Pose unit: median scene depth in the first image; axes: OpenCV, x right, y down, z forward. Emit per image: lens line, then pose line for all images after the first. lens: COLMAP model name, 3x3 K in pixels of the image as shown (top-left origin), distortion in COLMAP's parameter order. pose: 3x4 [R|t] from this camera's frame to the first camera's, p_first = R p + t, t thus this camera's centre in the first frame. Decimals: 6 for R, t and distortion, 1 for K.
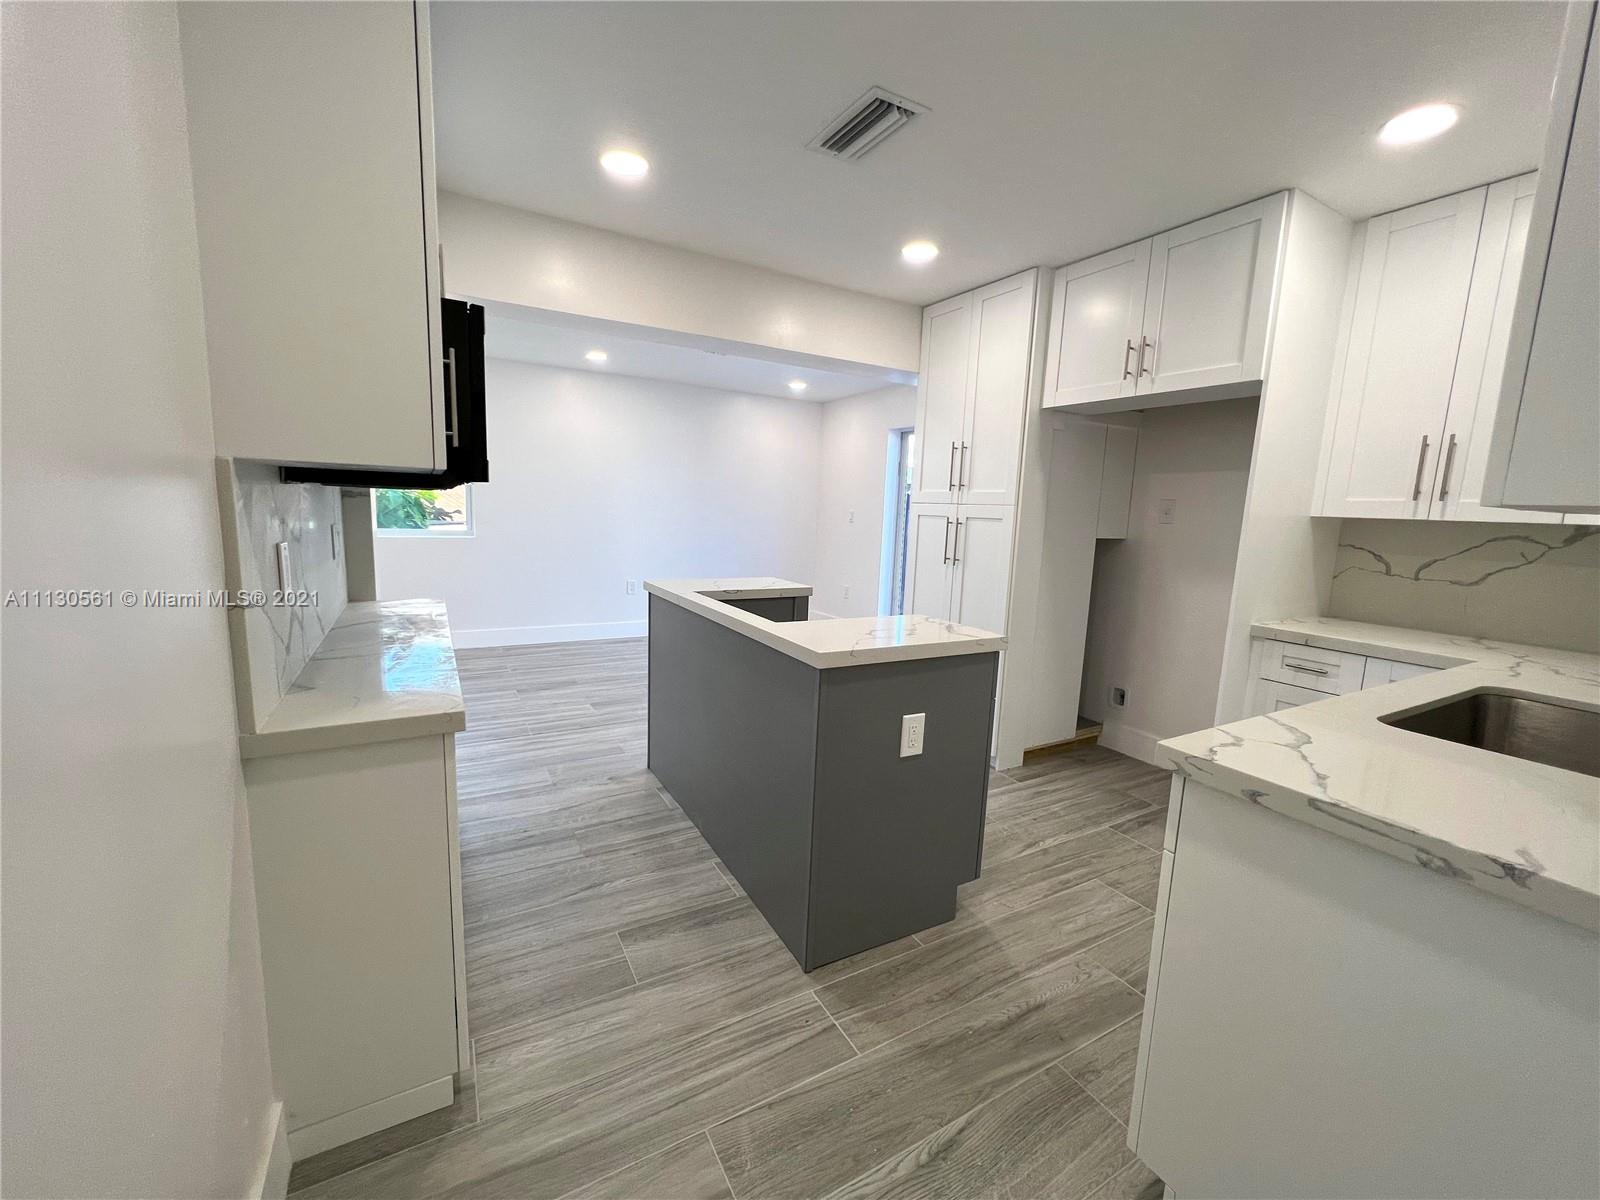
lens RADIAL K [[641.8, 0, 800.7], [0, 641.8, 597.6], [0, 0, 1]] dist [0.003789, 0.000546]
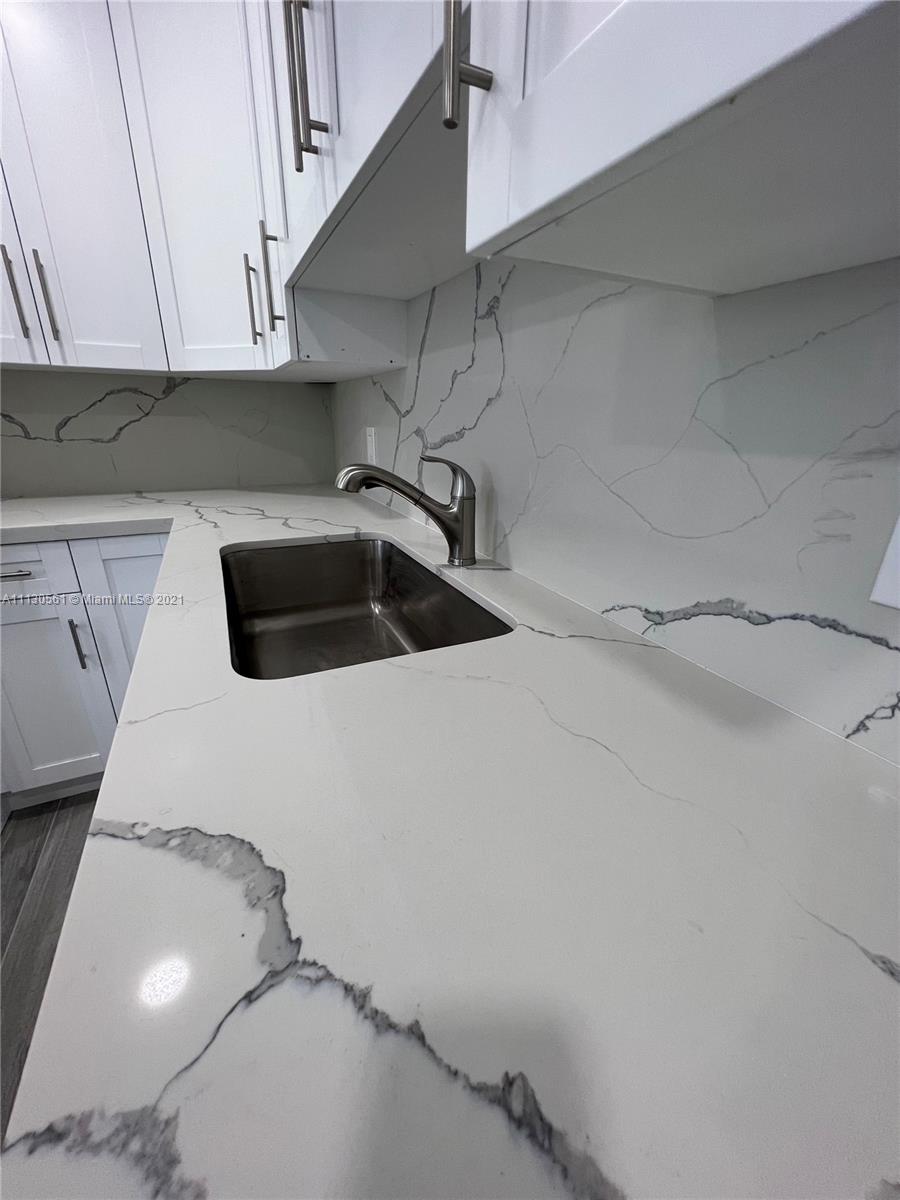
lens RADIAL K [[481.4, 0, 449.8], [0, 481.4, 595.6], [0, 0, 1]] dist [0.003789, 0.000546]
pose [[0.072599, -0.381706, 0.921428, 0.306530], [0.130708, 0.919539, 0.370625, -0.008619], [-0.988759, 0.093531, 0.116650, 0.433743]]
